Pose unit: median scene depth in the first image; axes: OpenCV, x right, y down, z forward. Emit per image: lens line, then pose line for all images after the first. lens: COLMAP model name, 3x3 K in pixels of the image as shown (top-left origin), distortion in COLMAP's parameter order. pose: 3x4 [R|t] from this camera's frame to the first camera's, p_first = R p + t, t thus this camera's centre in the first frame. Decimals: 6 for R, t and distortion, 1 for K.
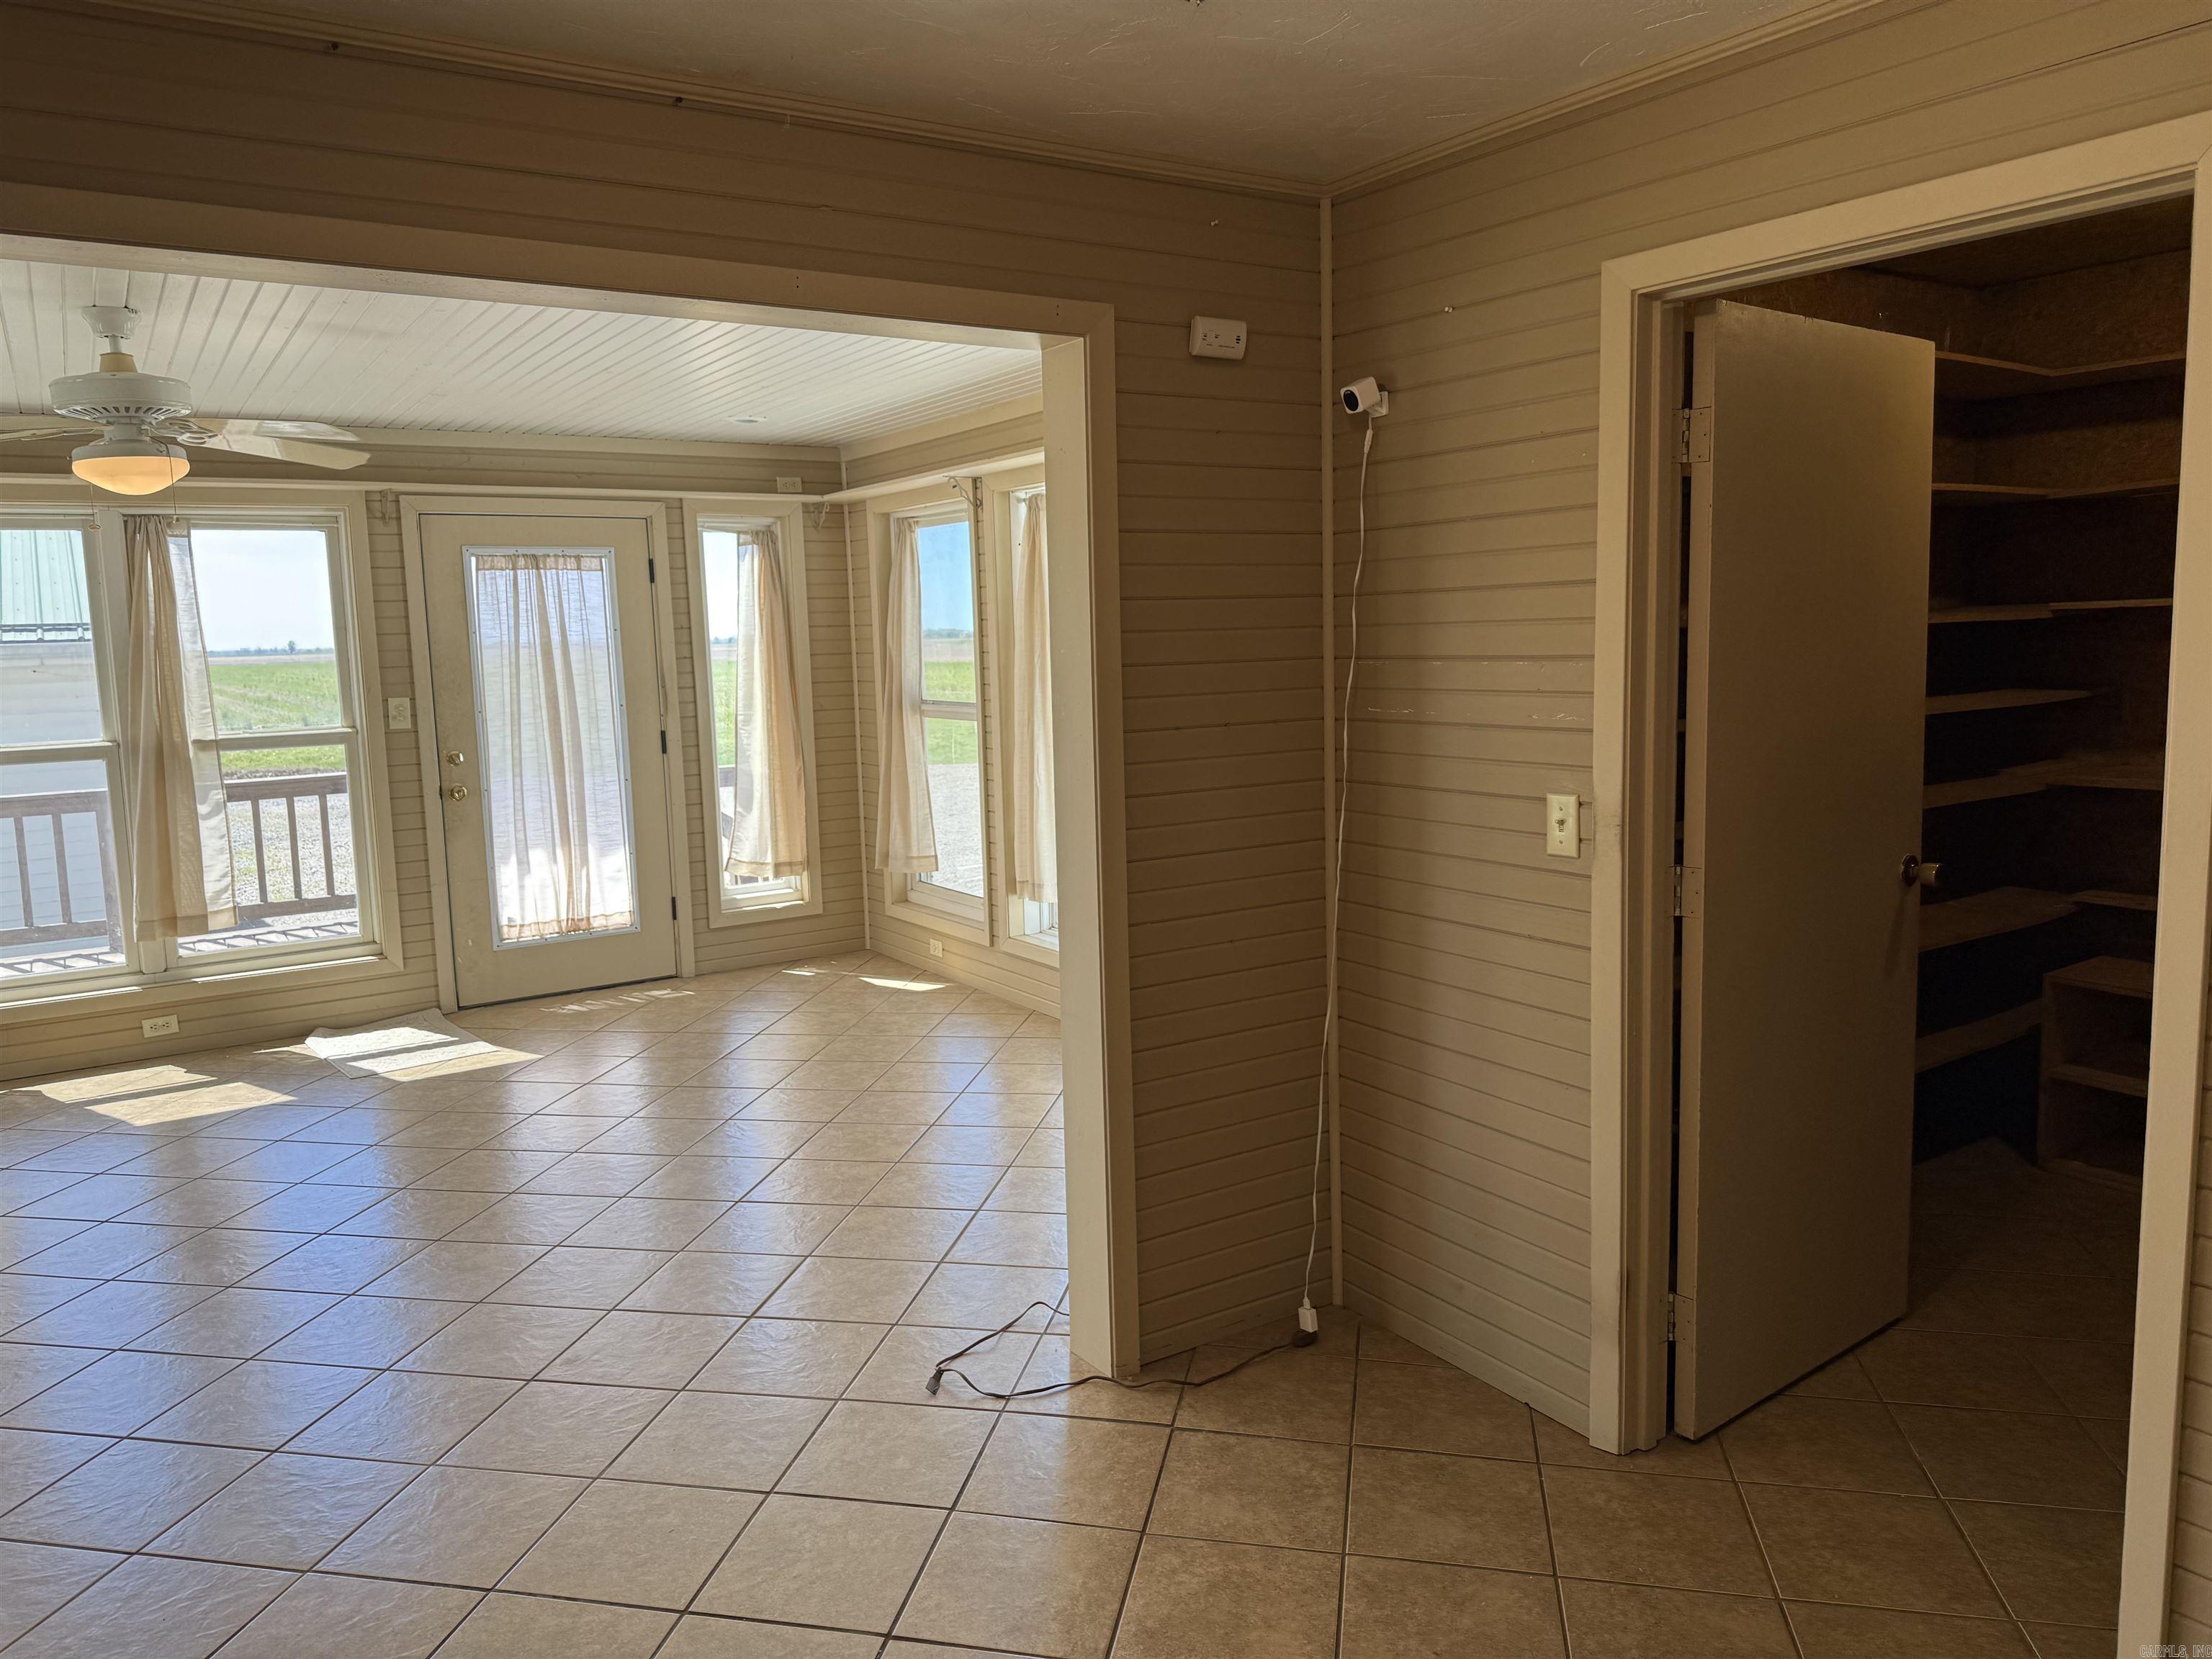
lens RADIAL K [[1554.7, 0, 1094.6], [0, 1554.7, 817.2], [0, 0, 1]] dist [0.133003, -0.231781]
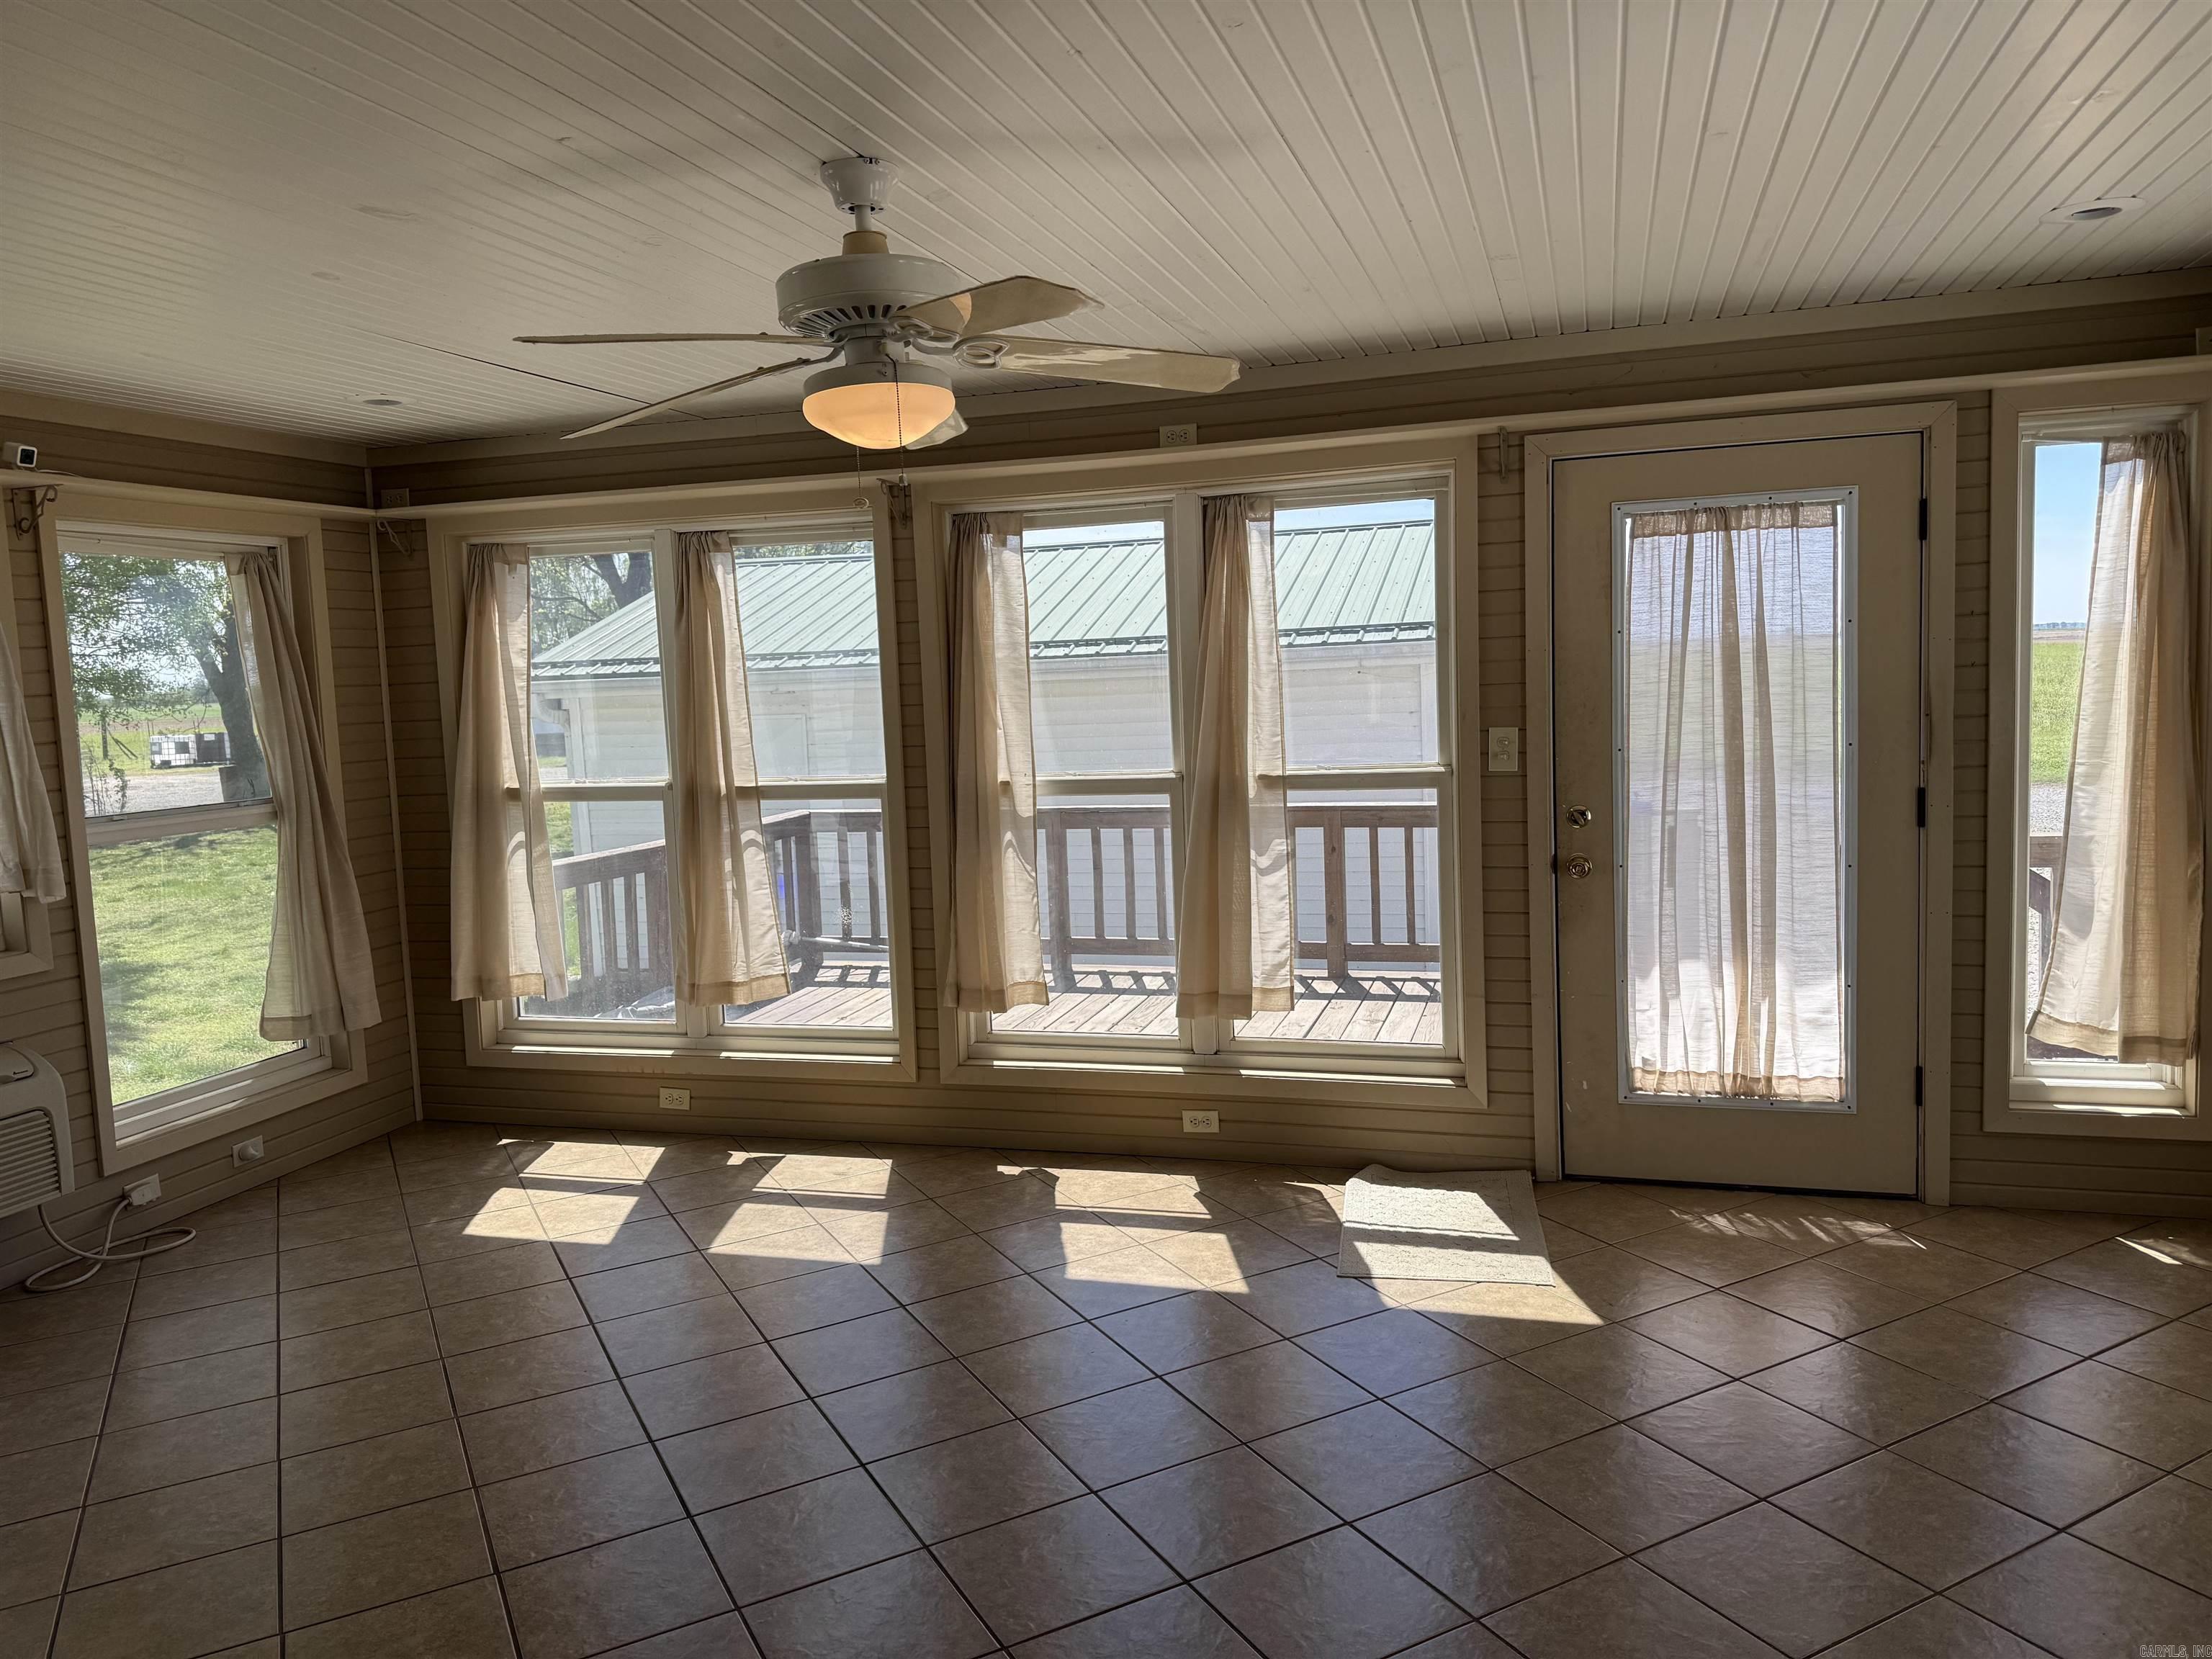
lens RADIAL K [[1554.7, 0, 1094.6], [0, 1554.7, 817.2], [0, 0, 1]] dist [0.133003, -0.231781]
pose [[0.633642, 0.075544, -0.769929, -0.012505], [-0.069545, 0.996754, 0.040565, -0.049110], [0.770494, 0.027841, 0.636839, 0.397119]]
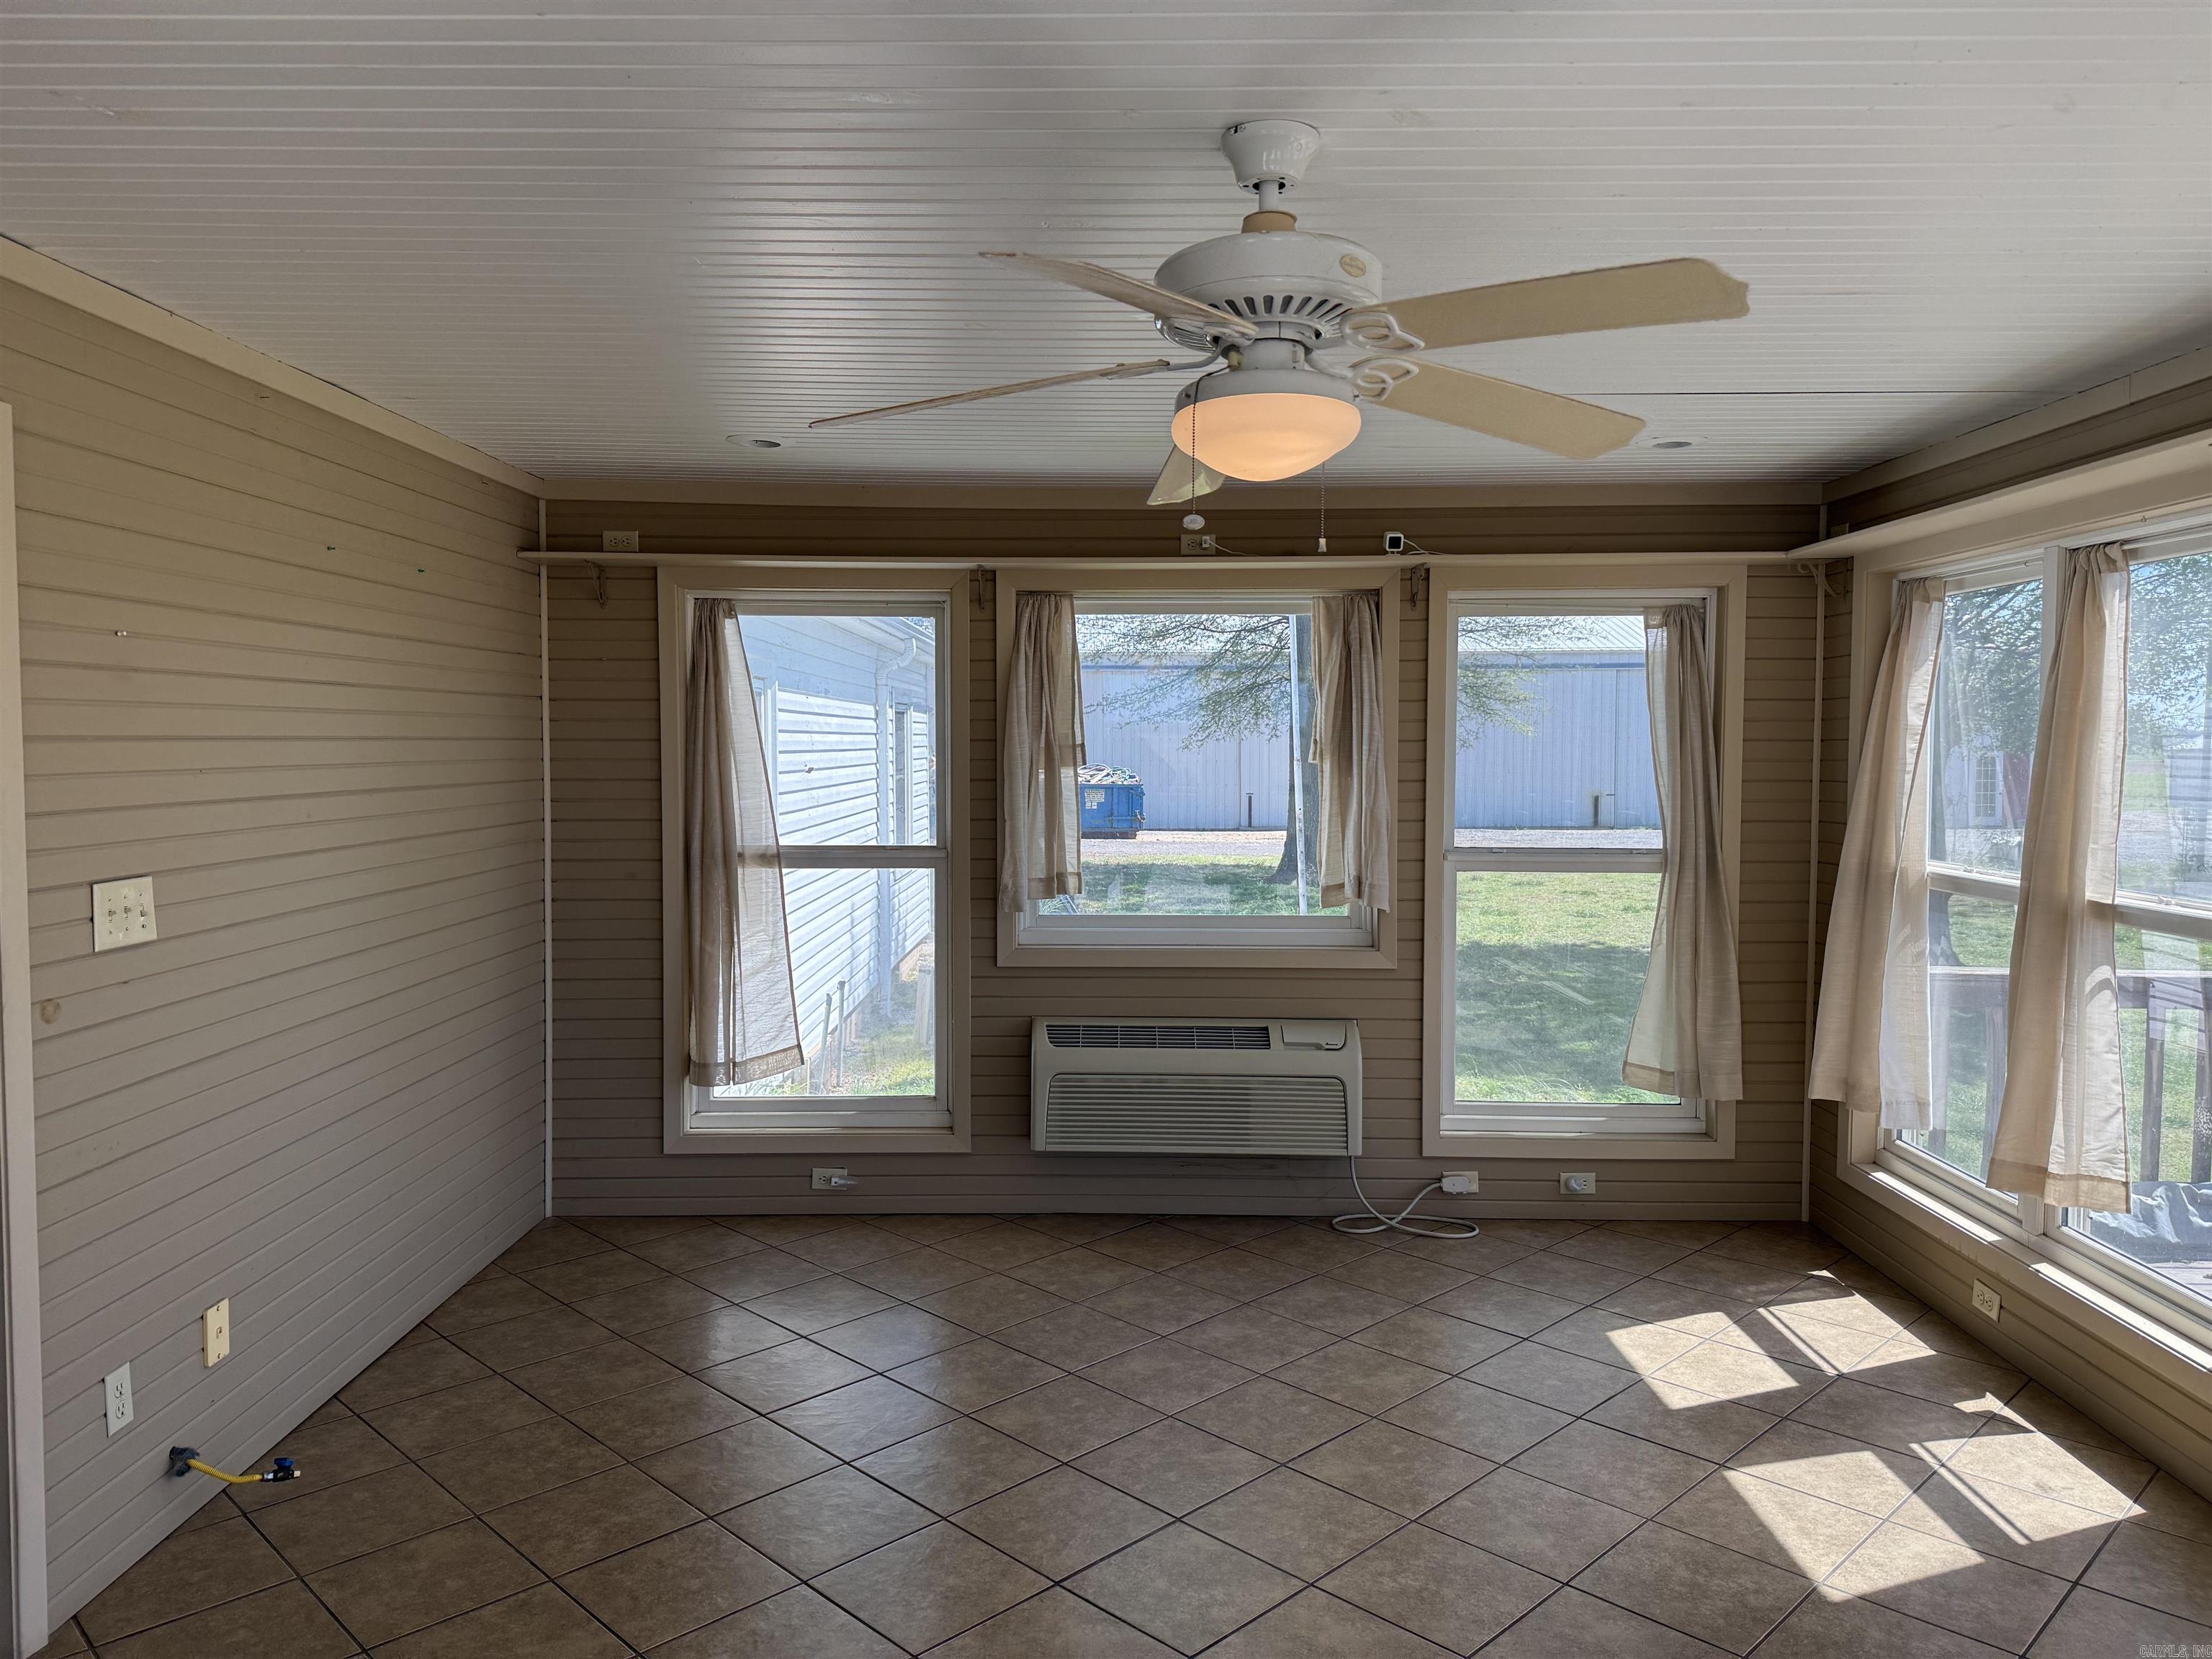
lens RADIAL K [[1520.2, 0, 1066.9], [0, 1520.2, 832.0], [0, 0, 1]] dist [0.059317, -0.111136]
pose [[-0.585629, 0.074271, -0.807170, -0.086441], [-0.078775, 0.985865, 0.147867, -0.096072], [0.806743, 0.150179, -0.571500, 0.773044]]
